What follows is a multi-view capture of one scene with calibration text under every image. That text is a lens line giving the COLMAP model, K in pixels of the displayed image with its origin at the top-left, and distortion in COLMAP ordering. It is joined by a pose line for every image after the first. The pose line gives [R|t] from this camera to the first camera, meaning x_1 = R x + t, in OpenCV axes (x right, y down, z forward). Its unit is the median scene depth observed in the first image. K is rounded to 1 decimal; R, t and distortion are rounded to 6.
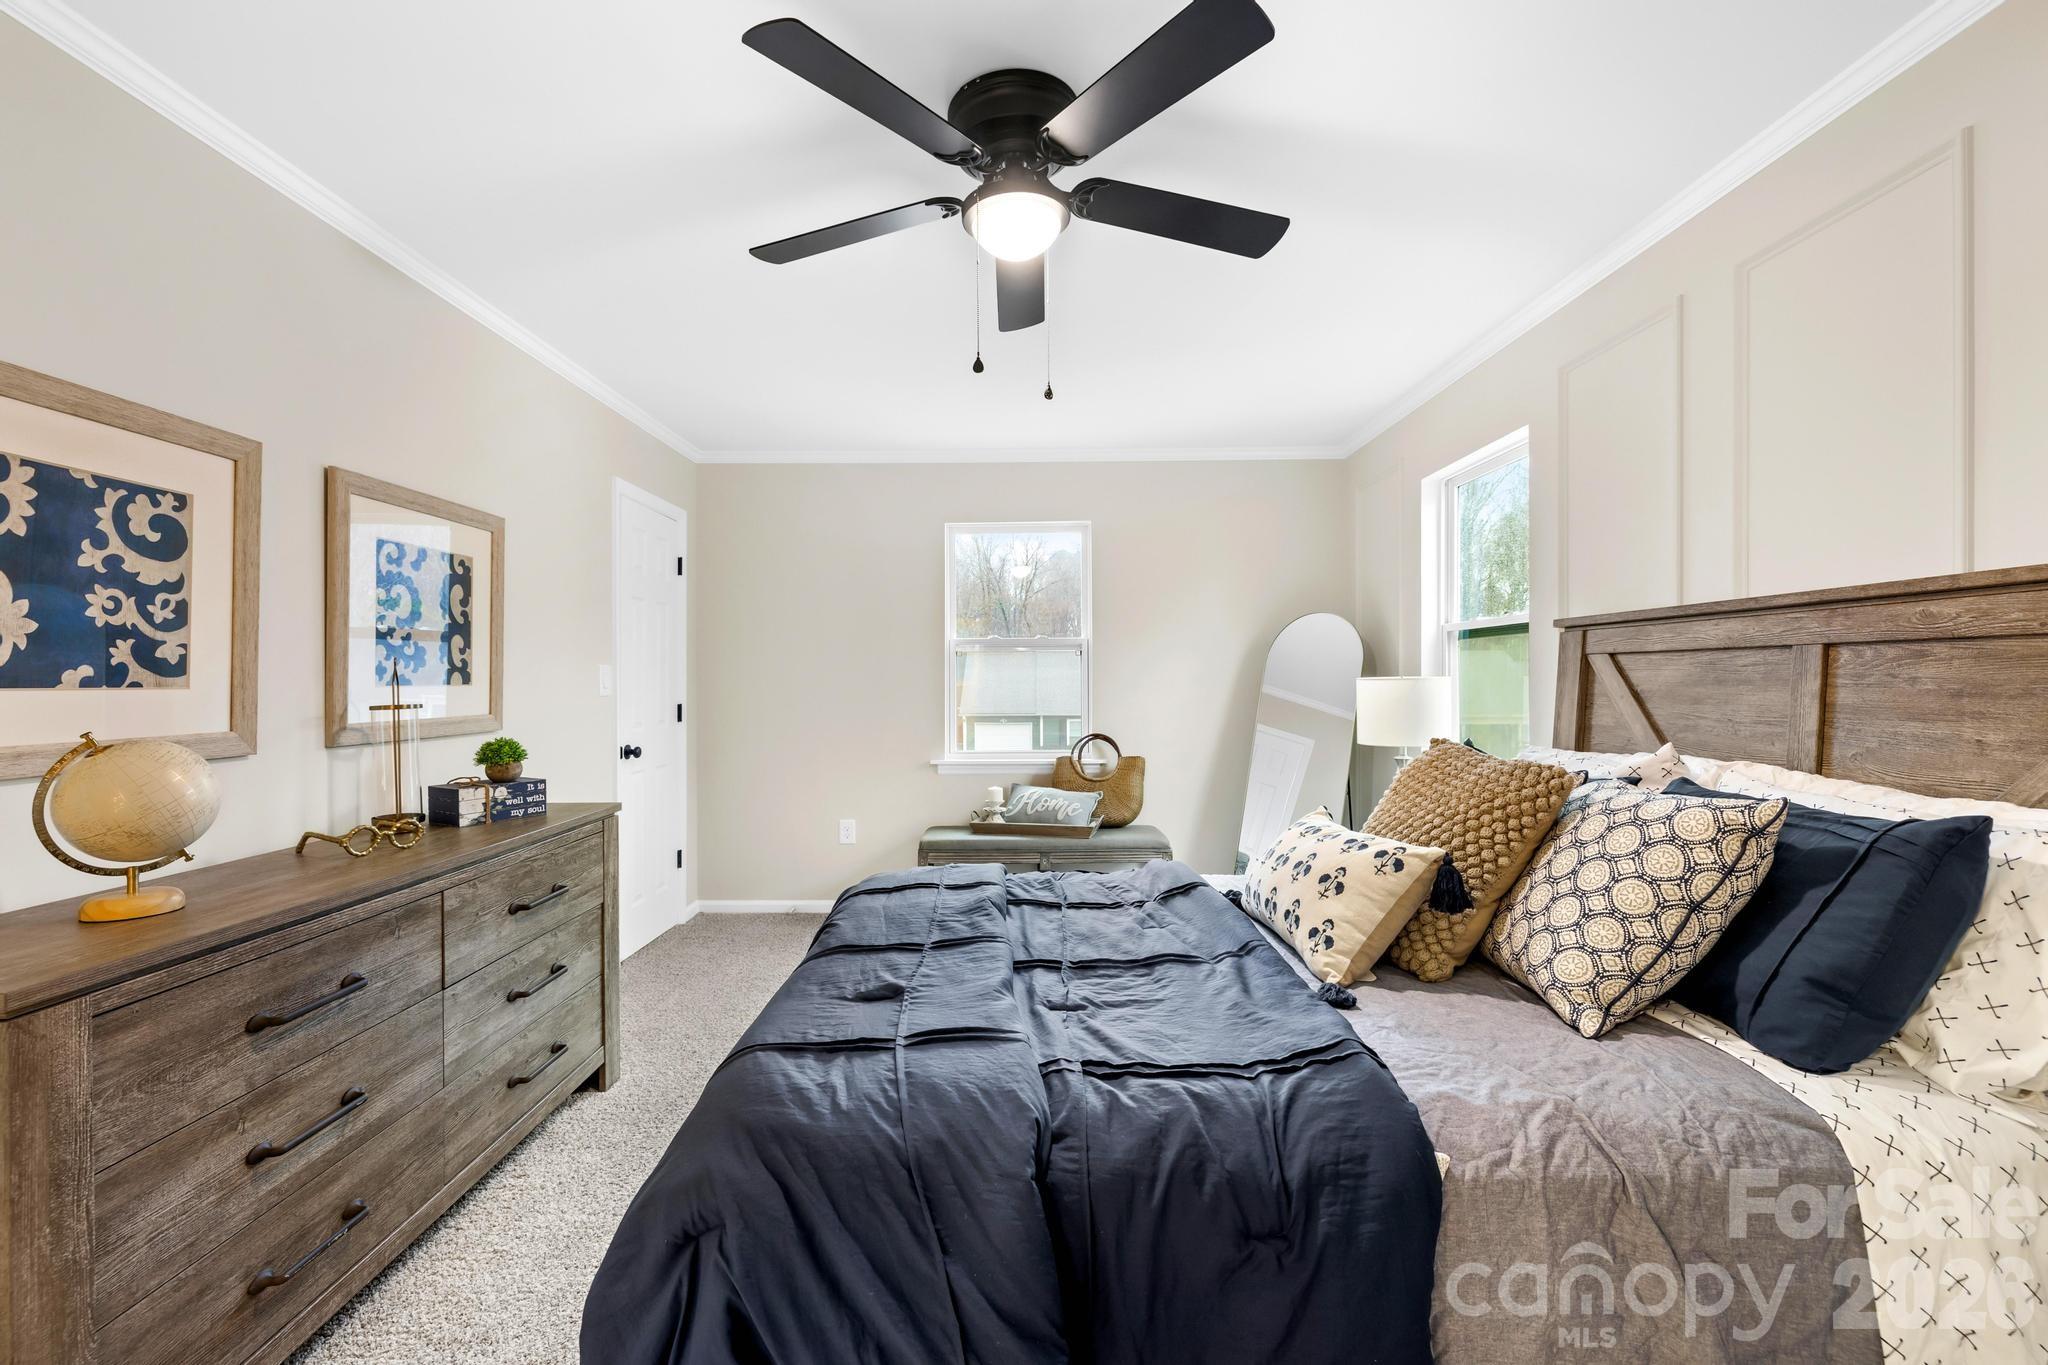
lens RADIAL K [[862.9, 0, 1031.0], [0, 862.9, 679.2], [0, 0, 1]] dist [0.000299, -0.000158]
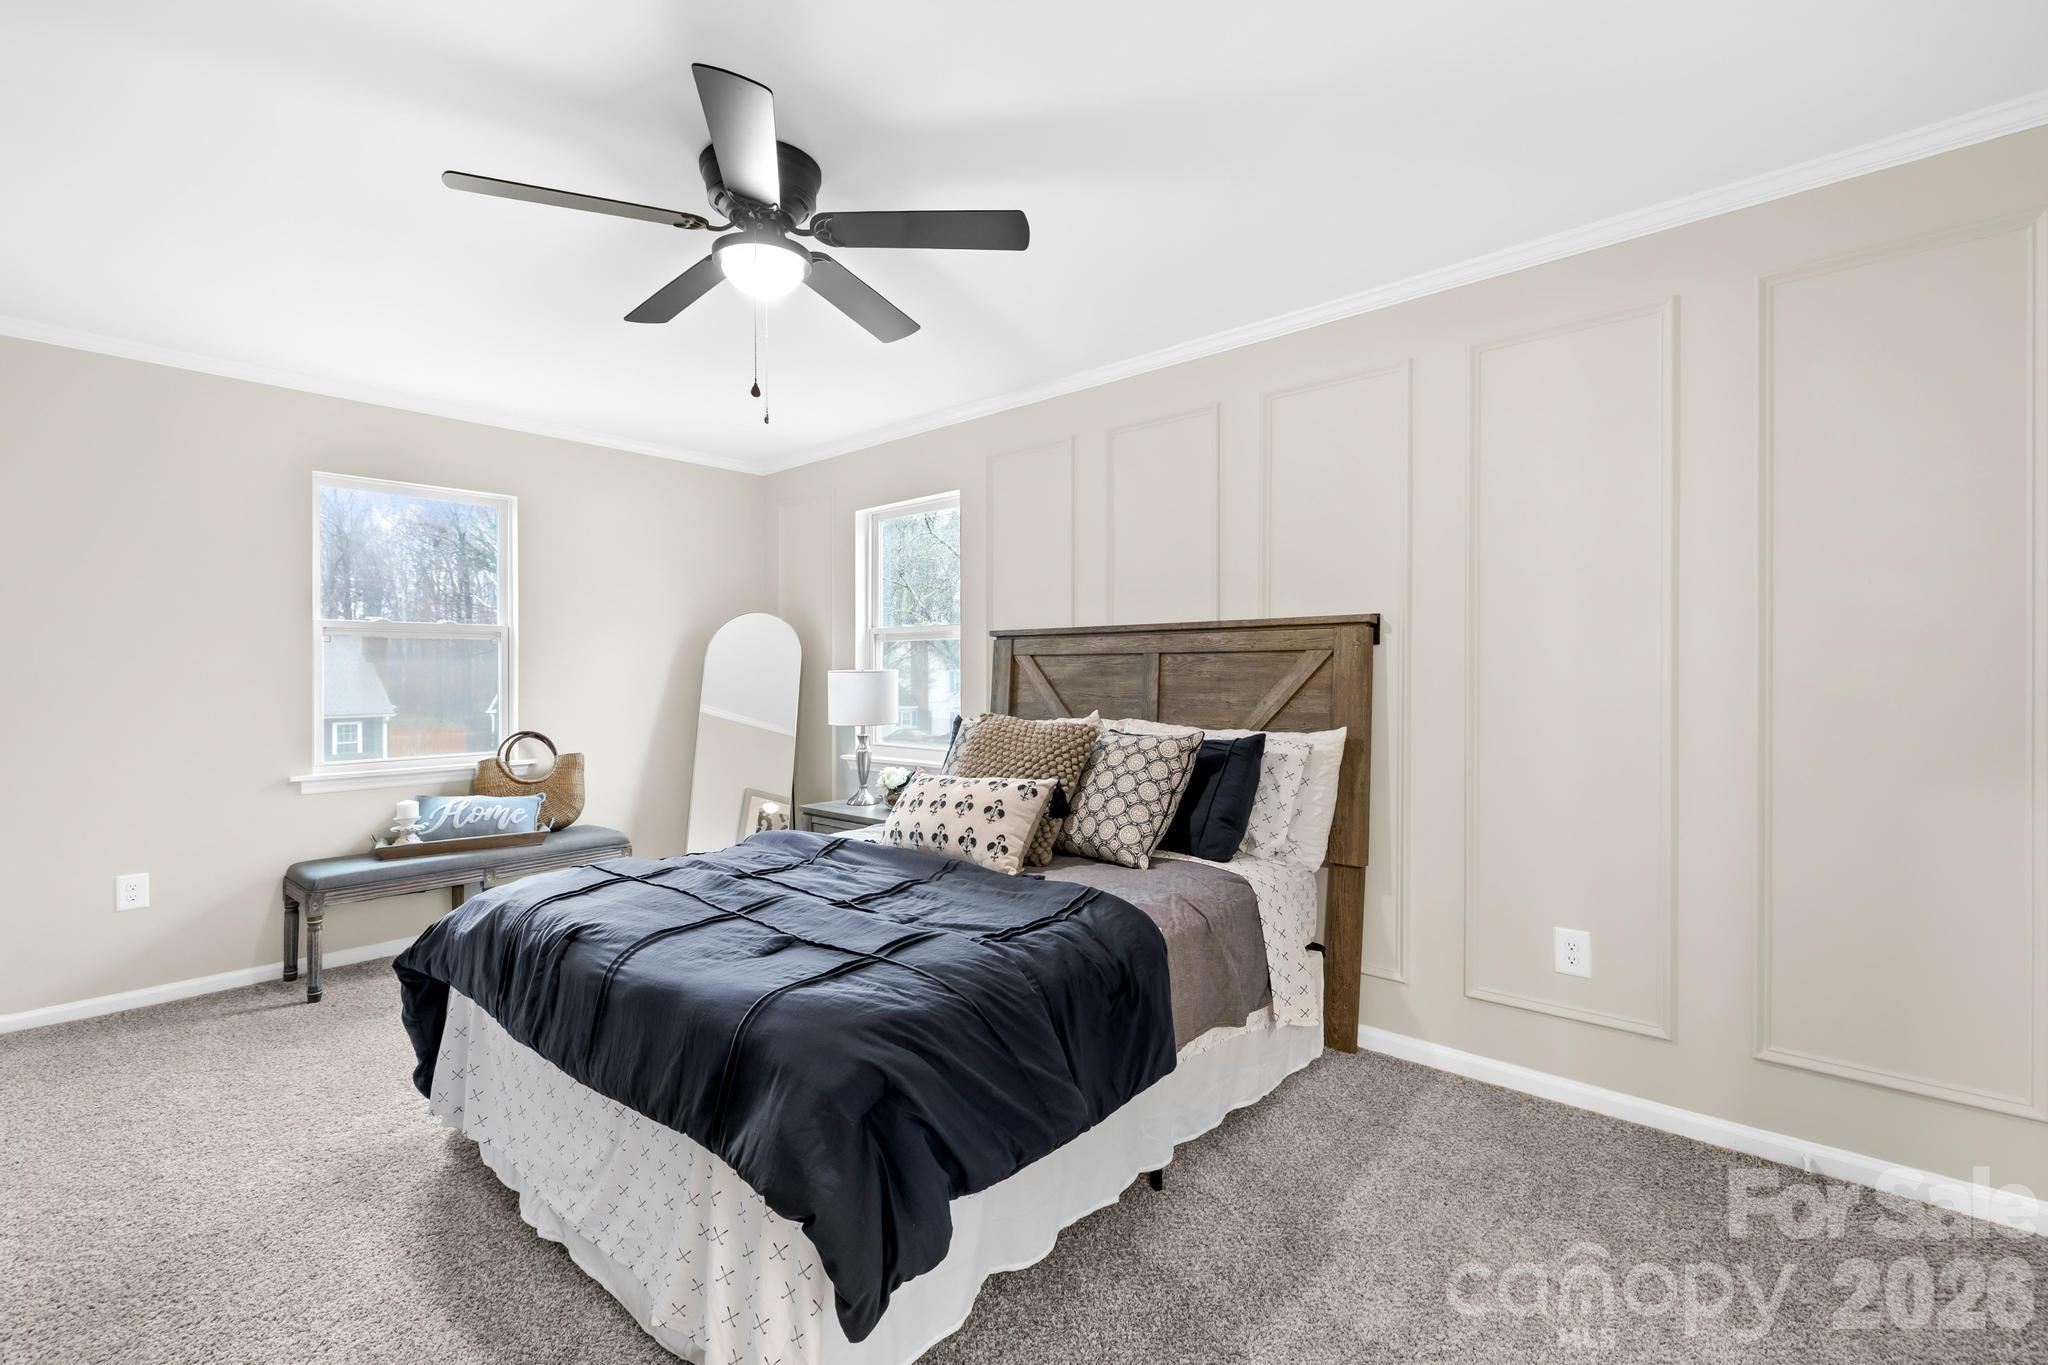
lens RADIAL K [[862.9, 0, 1031.0], [0, 862.9, 679.2], [0, 0, 1]] dist [0.000299, -0.000158]
pose [[0.655514, -0.005059, 0.755166, -0.729612], [-0.000413, 0.999975, 0.007058, 0.002679], [-0.755183, -0.004938, 0.655495, -0.000894]]
